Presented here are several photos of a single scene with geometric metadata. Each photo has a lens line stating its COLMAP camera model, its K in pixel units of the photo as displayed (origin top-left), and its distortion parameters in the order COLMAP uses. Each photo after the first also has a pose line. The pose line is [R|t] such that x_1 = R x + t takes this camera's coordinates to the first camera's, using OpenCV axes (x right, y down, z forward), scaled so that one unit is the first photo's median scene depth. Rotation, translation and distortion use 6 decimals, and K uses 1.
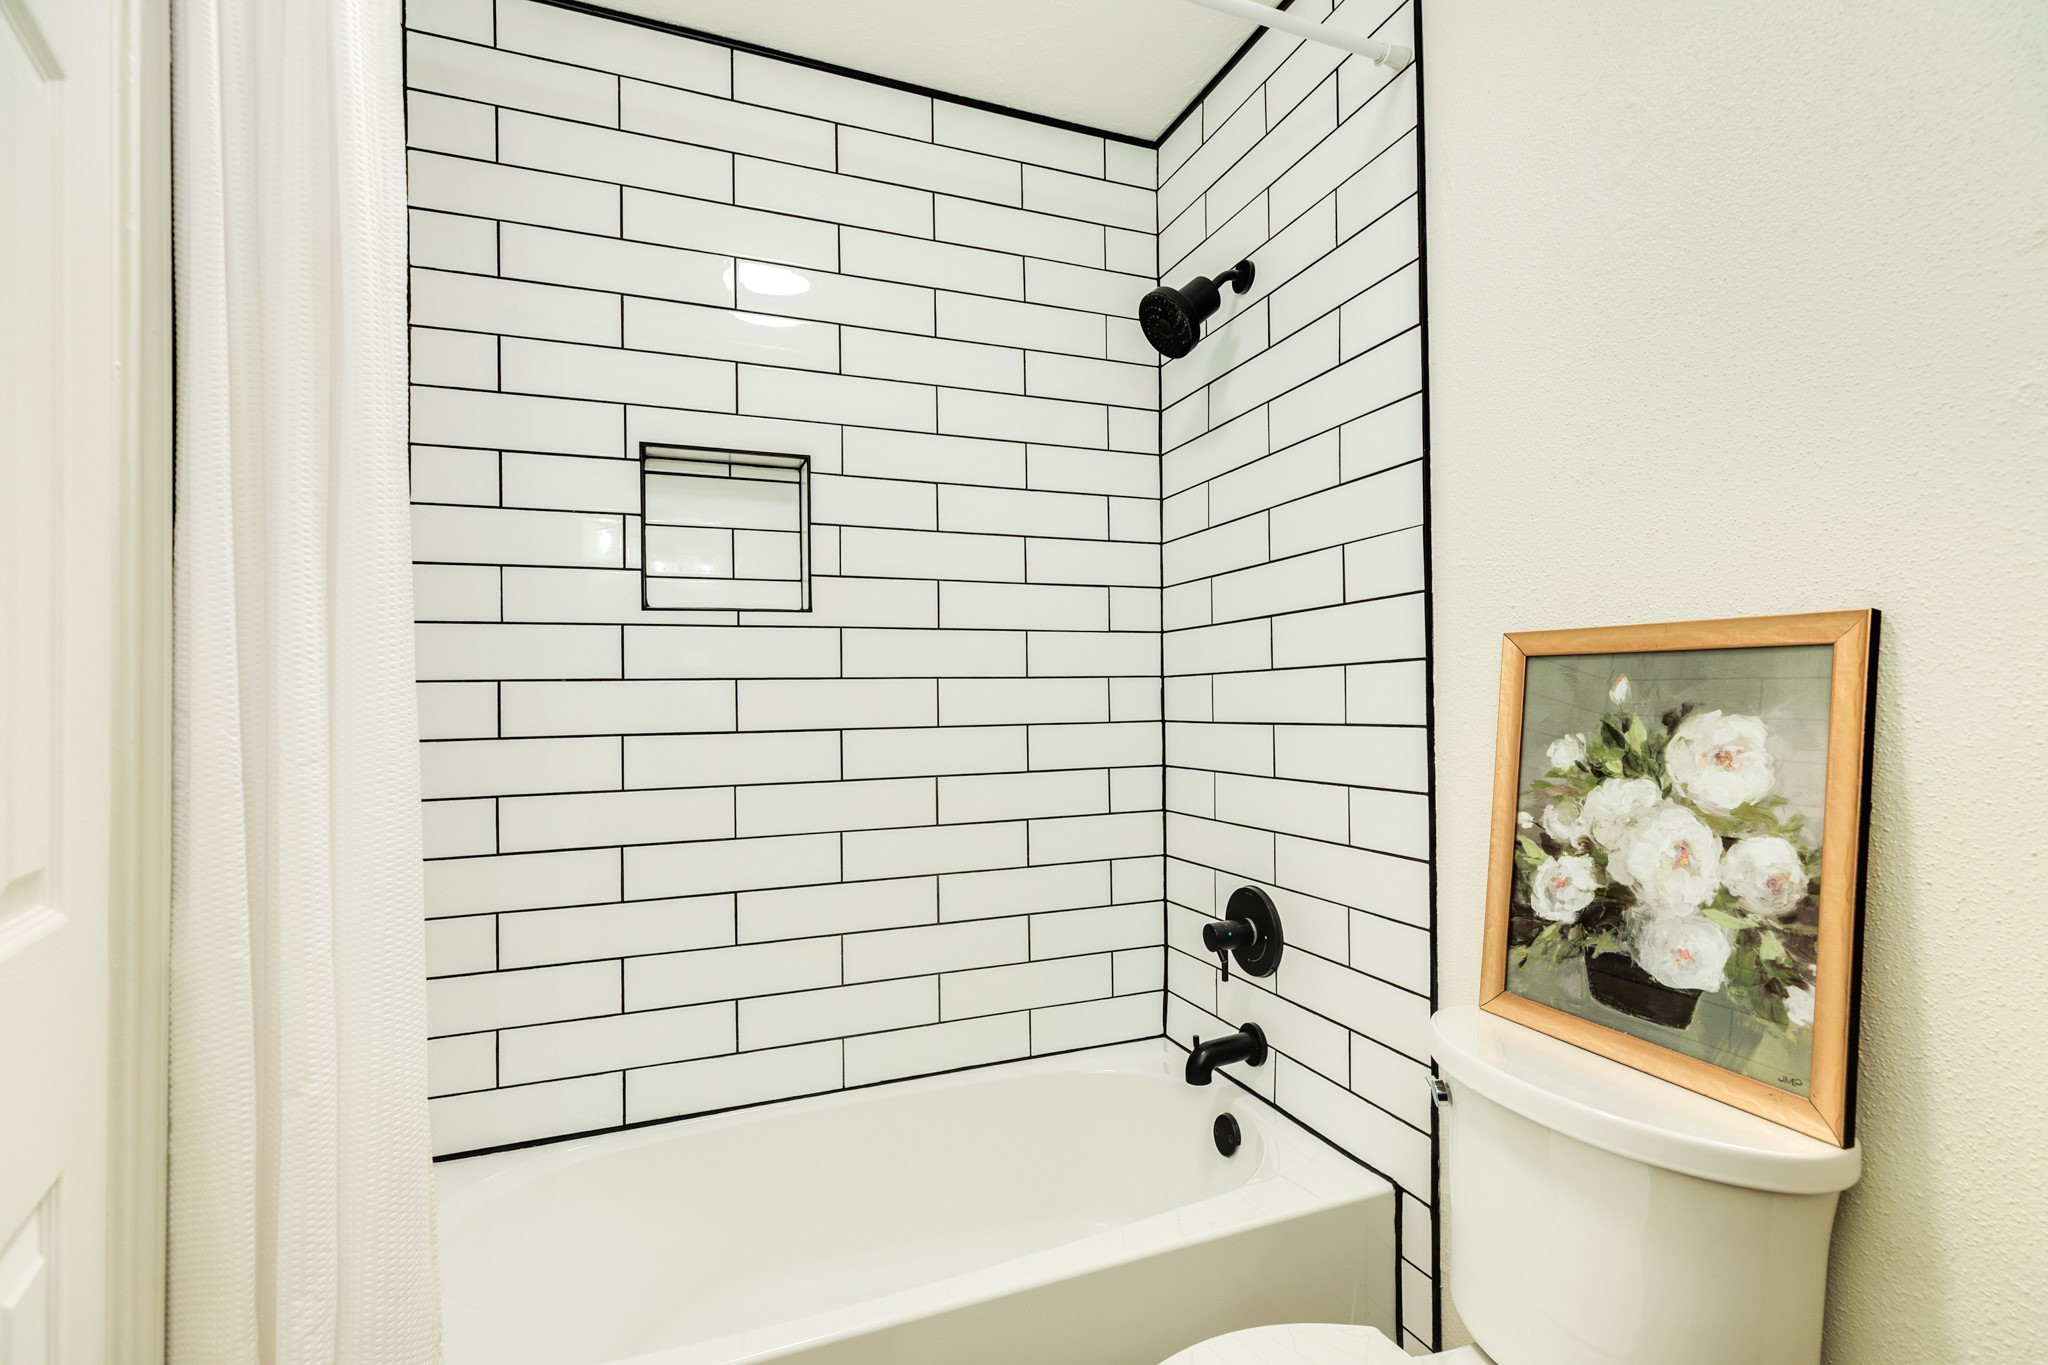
lens RADIAL K [[930.6, 0, 1025.0], [0, 930.6, 697.7], [0, 0, 1]] dist [0.023025, 0.000286]
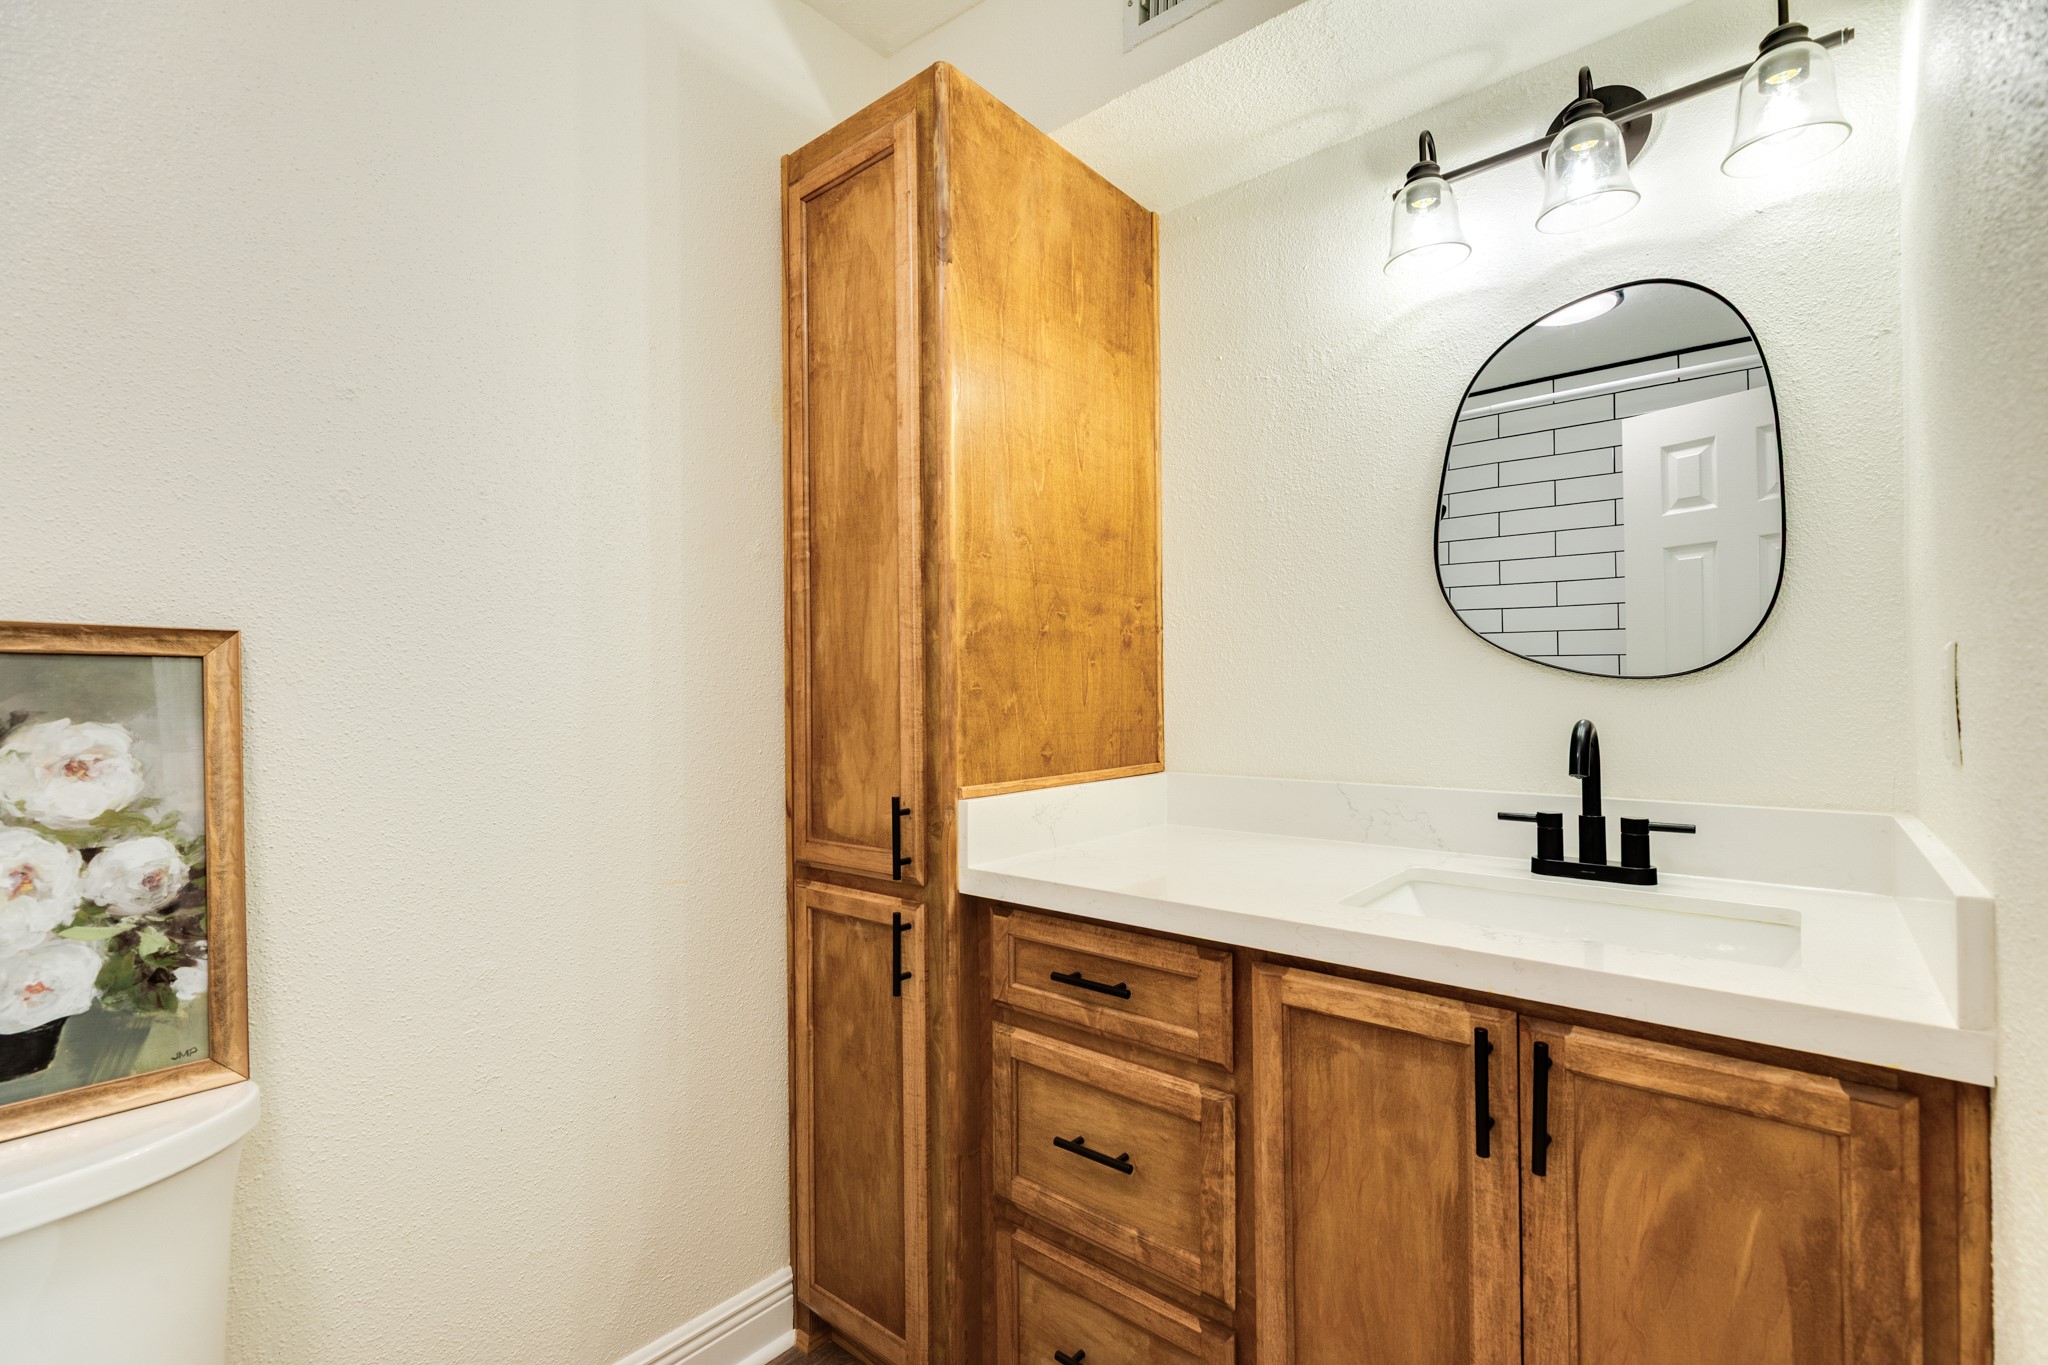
lens RADIAL K [[930.6, 0, 1020.5], [0, 930.6, 686.4], [0, 0, 1]] dist [0.023025, 0.000286]
pose [[-0.486104, 0.014098, 0.873787, -0.596522], [0.006377, 0.999900, -0.012586, -0.001160], [-0.873877, -0.000546, -0.486146, 0.650887]]
